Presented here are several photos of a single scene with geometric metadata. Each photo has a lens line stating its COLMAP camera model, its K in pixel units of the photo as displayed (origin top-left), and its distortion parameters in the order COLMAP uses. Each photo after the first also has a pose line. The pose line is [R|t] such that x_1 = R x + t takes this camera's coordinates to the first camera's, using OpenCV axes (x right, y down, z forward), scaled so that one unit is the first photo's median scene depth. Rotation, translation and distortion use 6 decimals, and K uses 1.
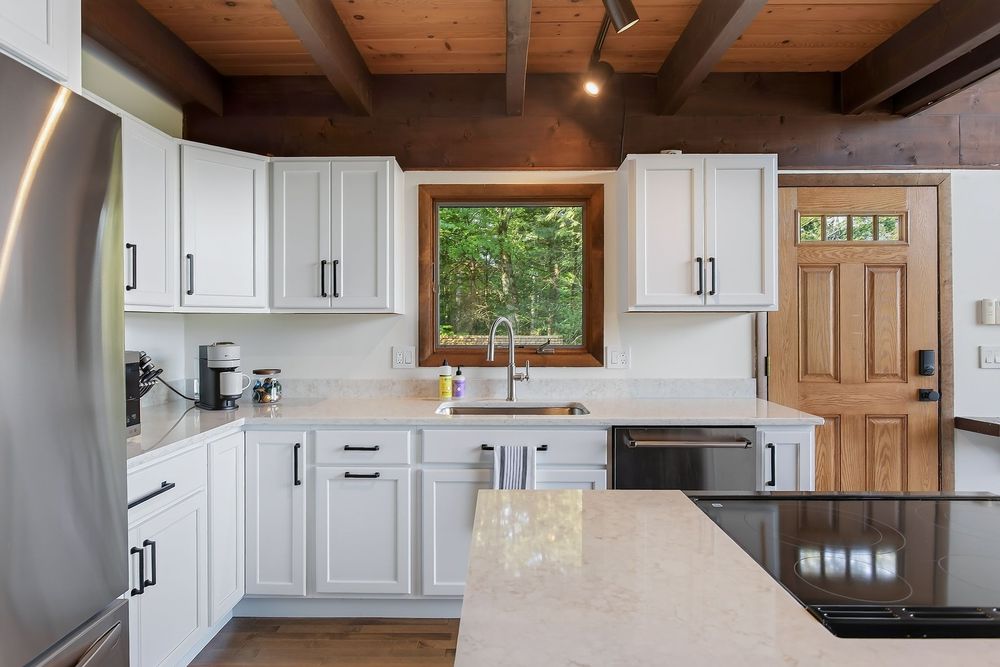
lens RADIAL K [[608.7, 0, 500.0], [0, 608.7, 333.5], [0, 0, 1]] dist [0.000797, 0.000114]
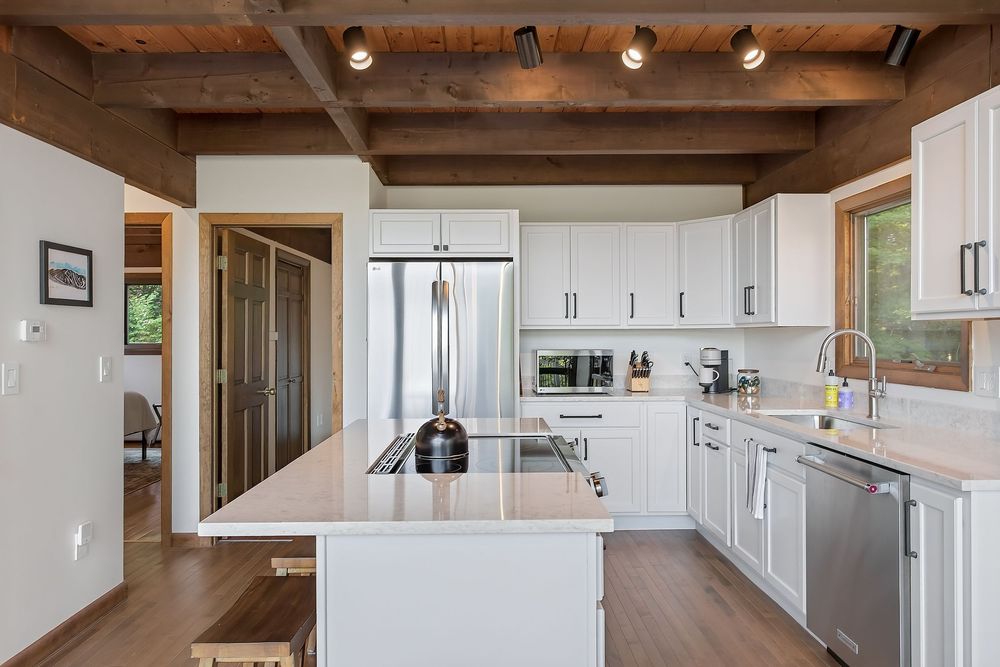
lens RADIAL K [[651.8, 0, 500.0], [0, 651.8, 333.5], [0, 0, 1]] dist [0.001847, 0.001087]
pose [[0.032429, 0.001574, -0.999473, 1.014034], [-0.014782, 0.999890, 0.001096, -0.012160], [0.999365, 0.014739, 0.032448, 0.394559]]
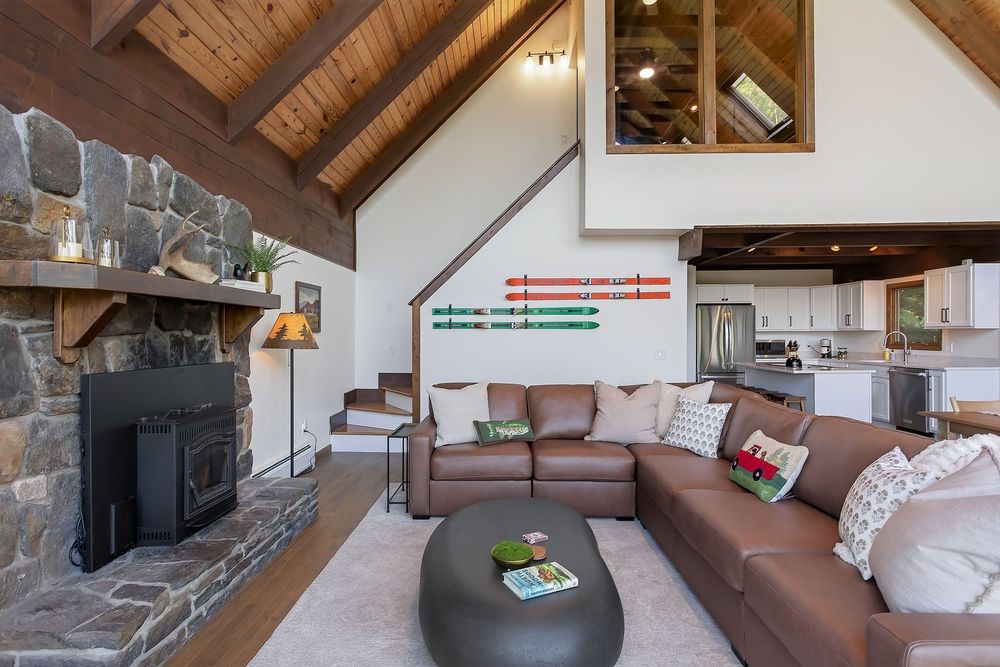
lens RADIAL K [[530.0, 0, 500.0], [0, 530.0, 333.5], [0, 0, 1]] dist [-0.000319, -0.000185]
pose [[0.000145, 0.000401, -1.000000, 2.405347], [-0.013862, 0.999904, 0.000399, 0.007647], [0.999904, 0.013862, 0.000151, -0.818204]]
